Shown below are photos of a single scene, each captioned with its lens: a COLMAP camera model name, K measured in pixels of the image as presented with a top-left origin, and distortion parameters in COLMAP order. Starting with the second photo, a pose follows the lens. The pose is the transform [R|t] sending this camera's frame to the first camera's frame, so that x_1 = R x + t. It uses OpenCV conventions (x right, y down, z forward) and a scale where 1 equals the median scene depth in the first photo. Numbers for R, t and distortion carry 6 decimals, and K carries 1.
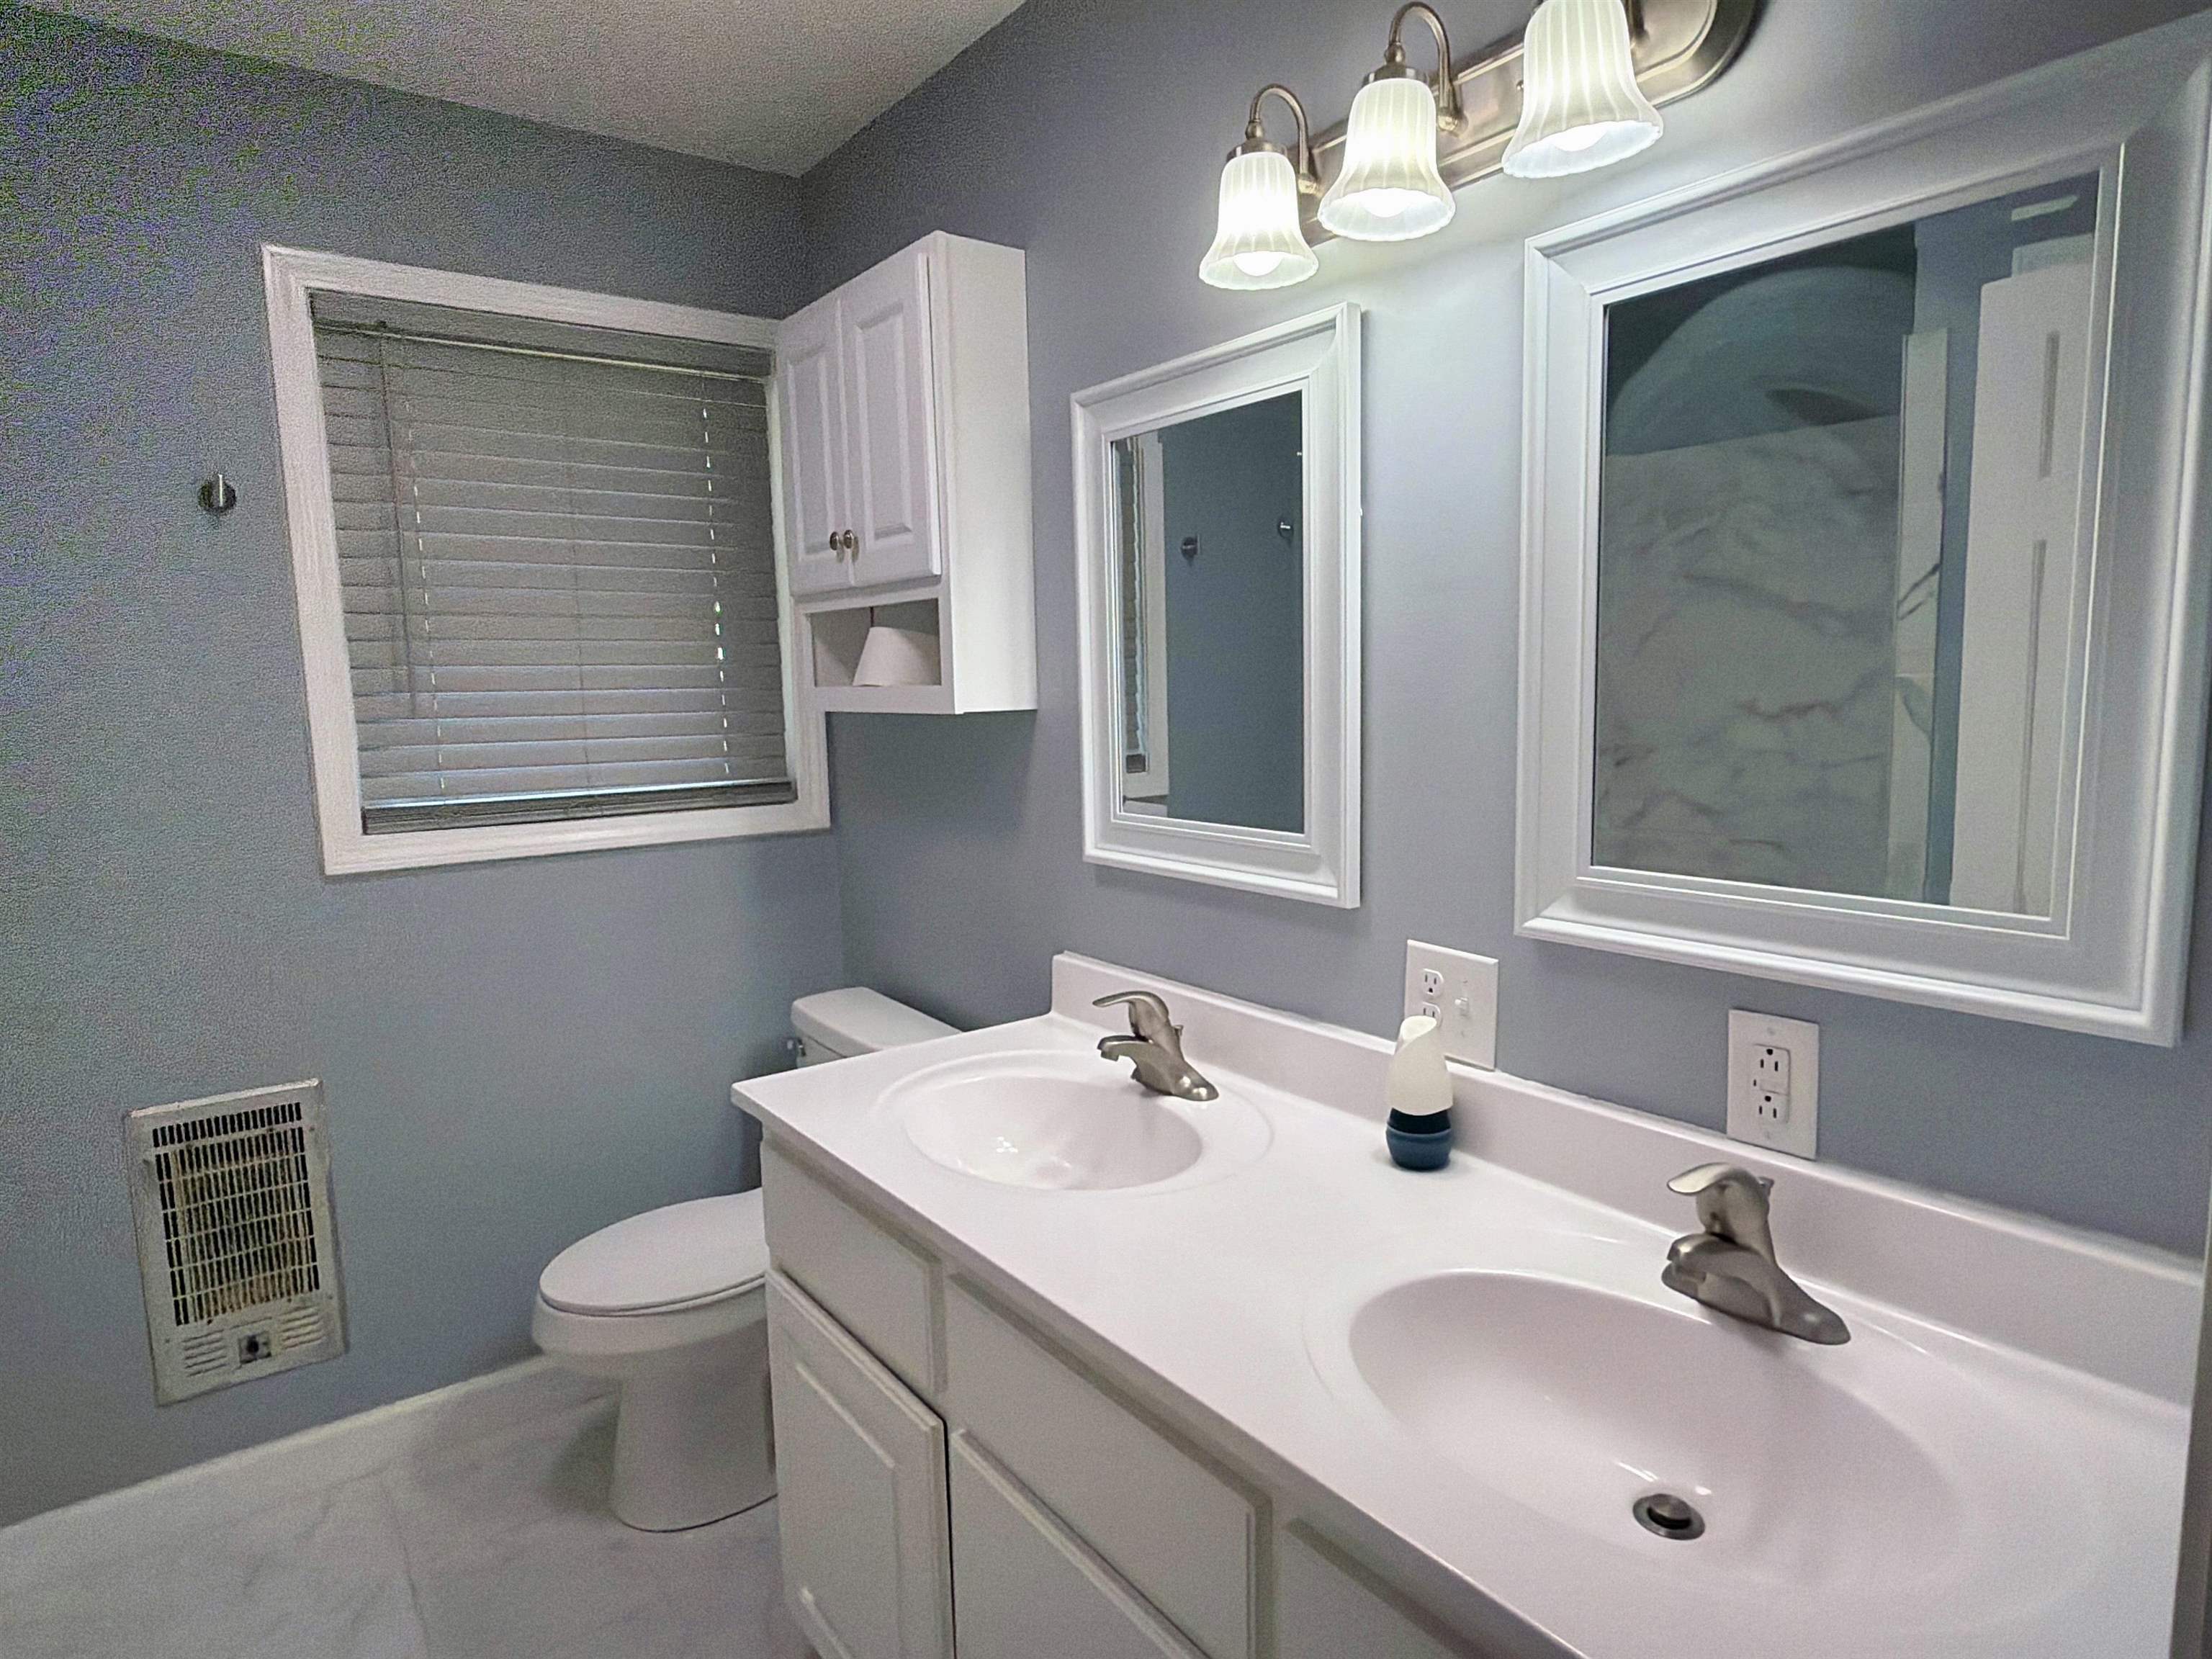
lens RADIAL K [[1270.0, 0, 1108.5], [0, 1270.0, 839.5], [0, 0, 1]] dist [0.017170, -0.010846]
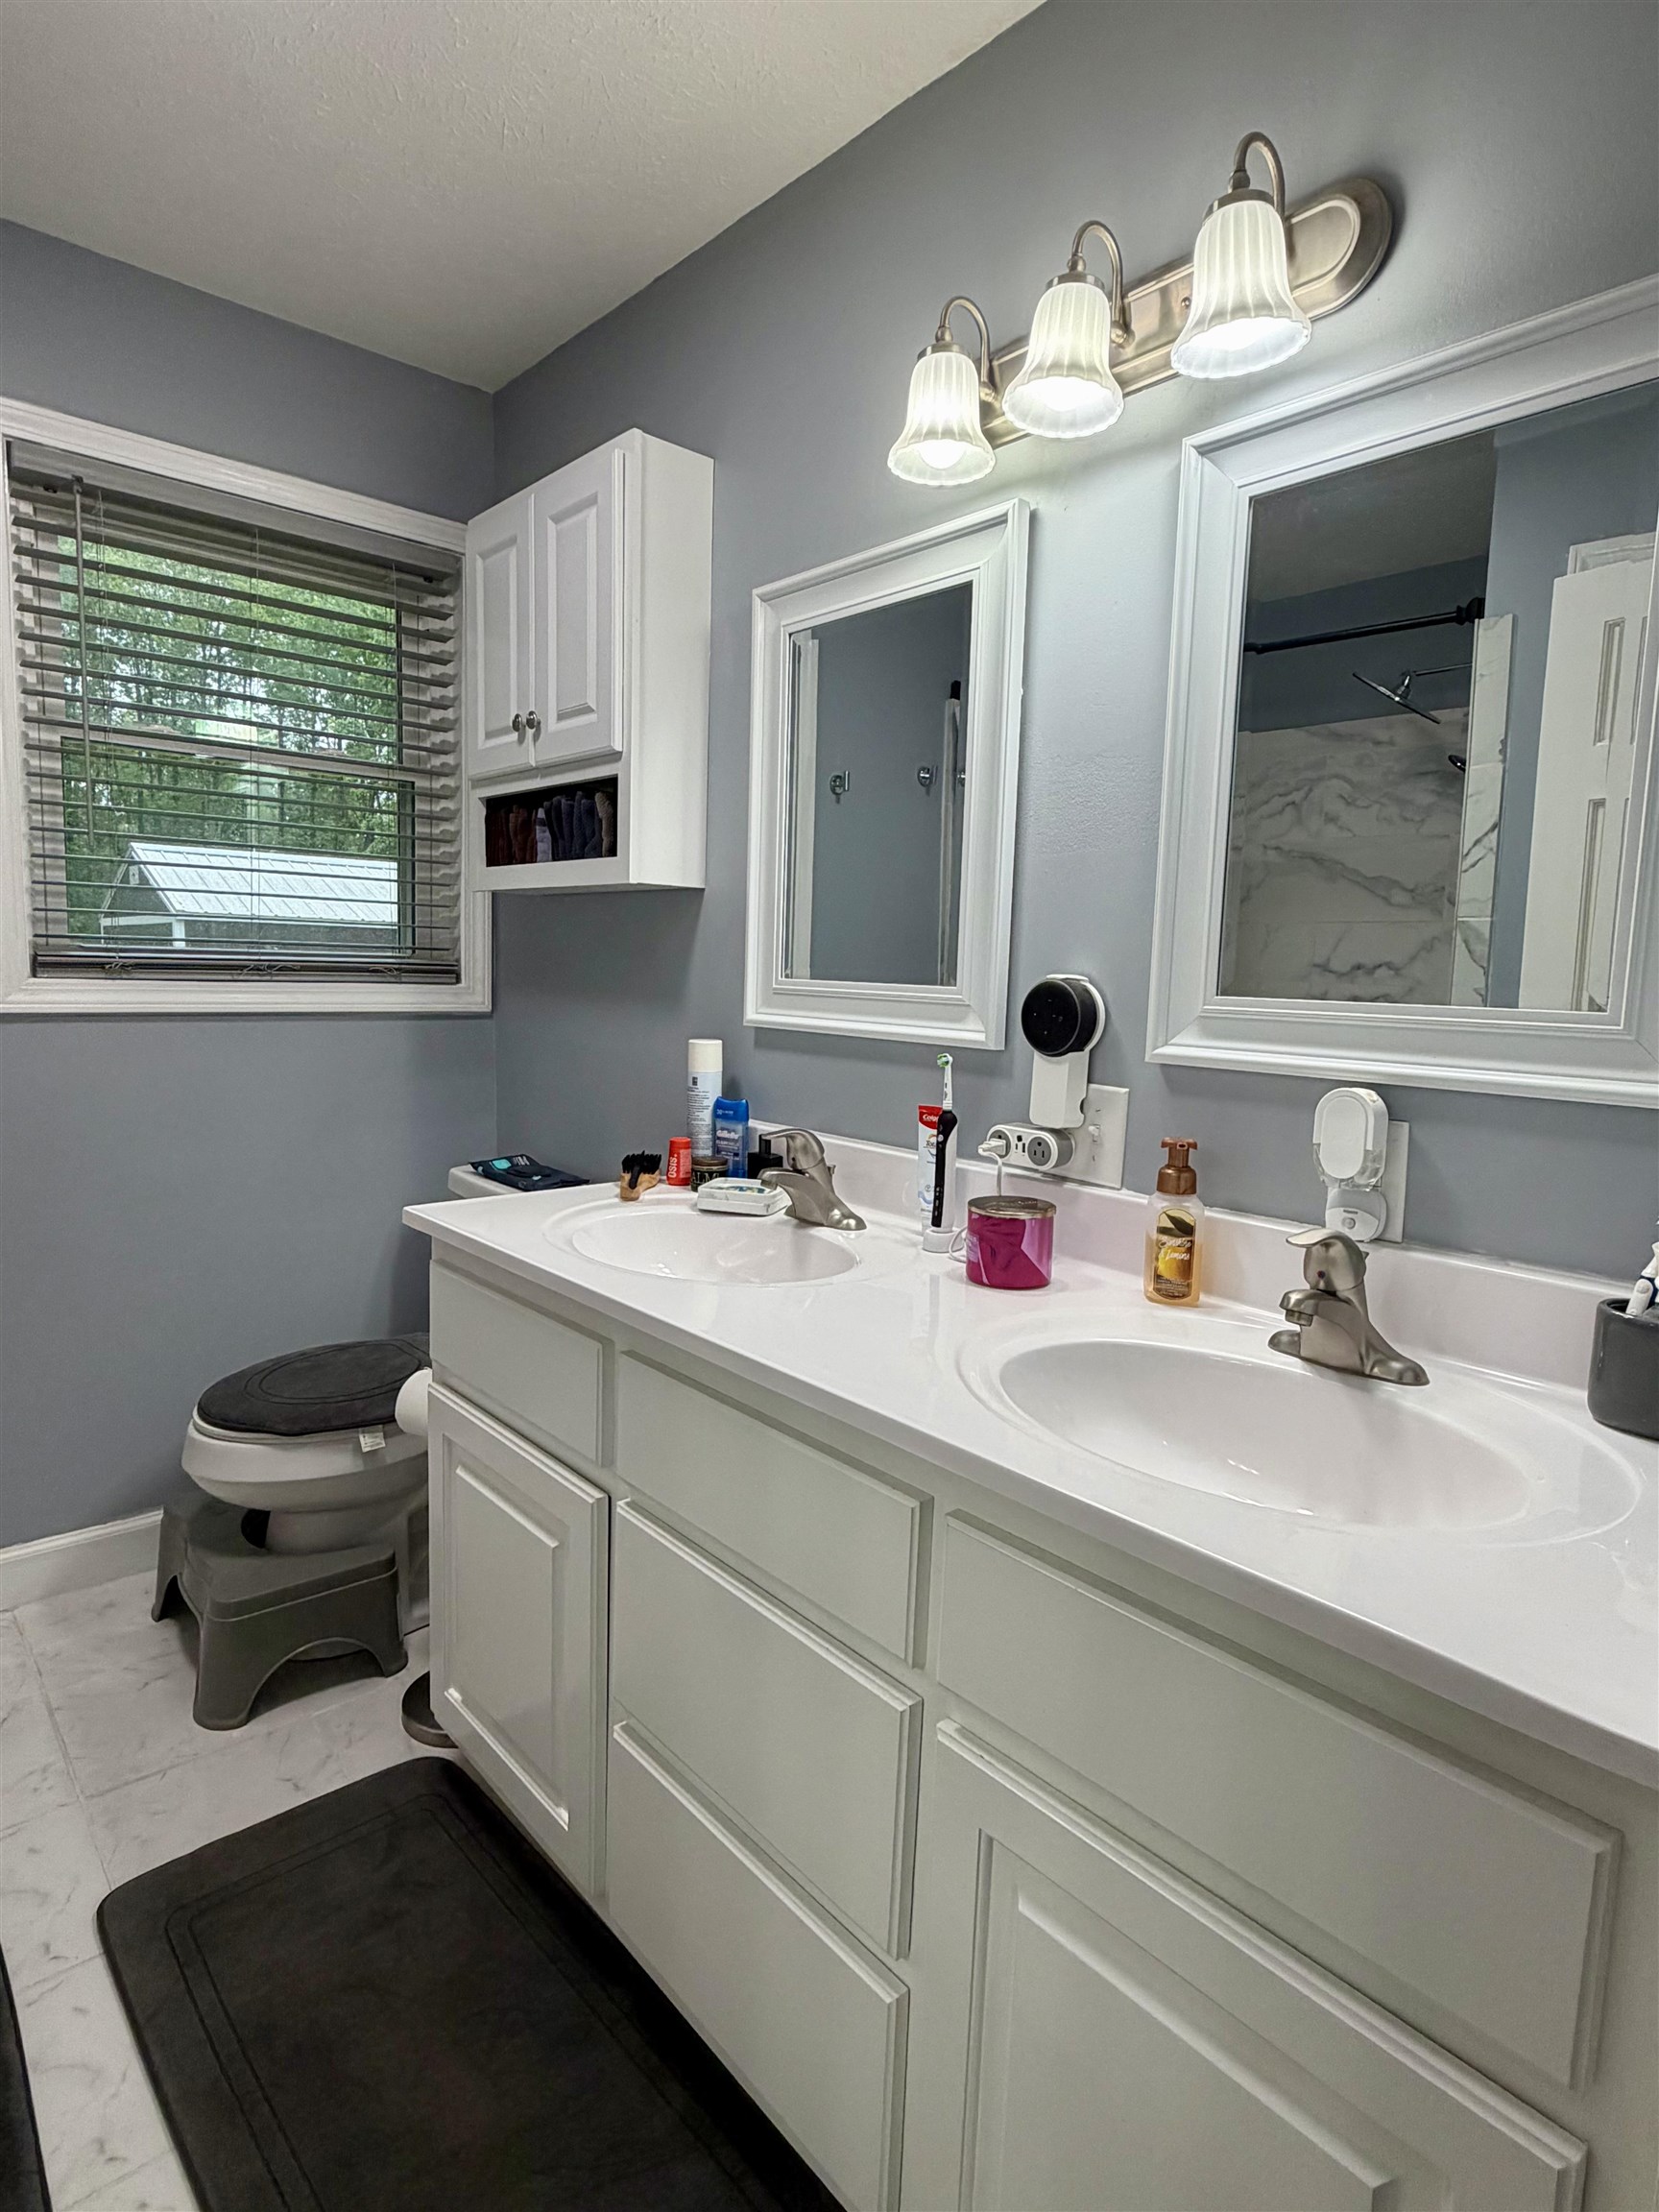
lens RADIAL K [[1193.5, 0, 837.4], [0, 1193.5, 1092.3], [0, 0, 1]] dist [0.011452, -0.003545]
pose [[0.994888, 0.044892, 0.090460, -0.035626], [-0.043799, 0.998942, -0.014036, 0.101856], [-0.090994, 0.010002, 0.995801, -0.016865]]
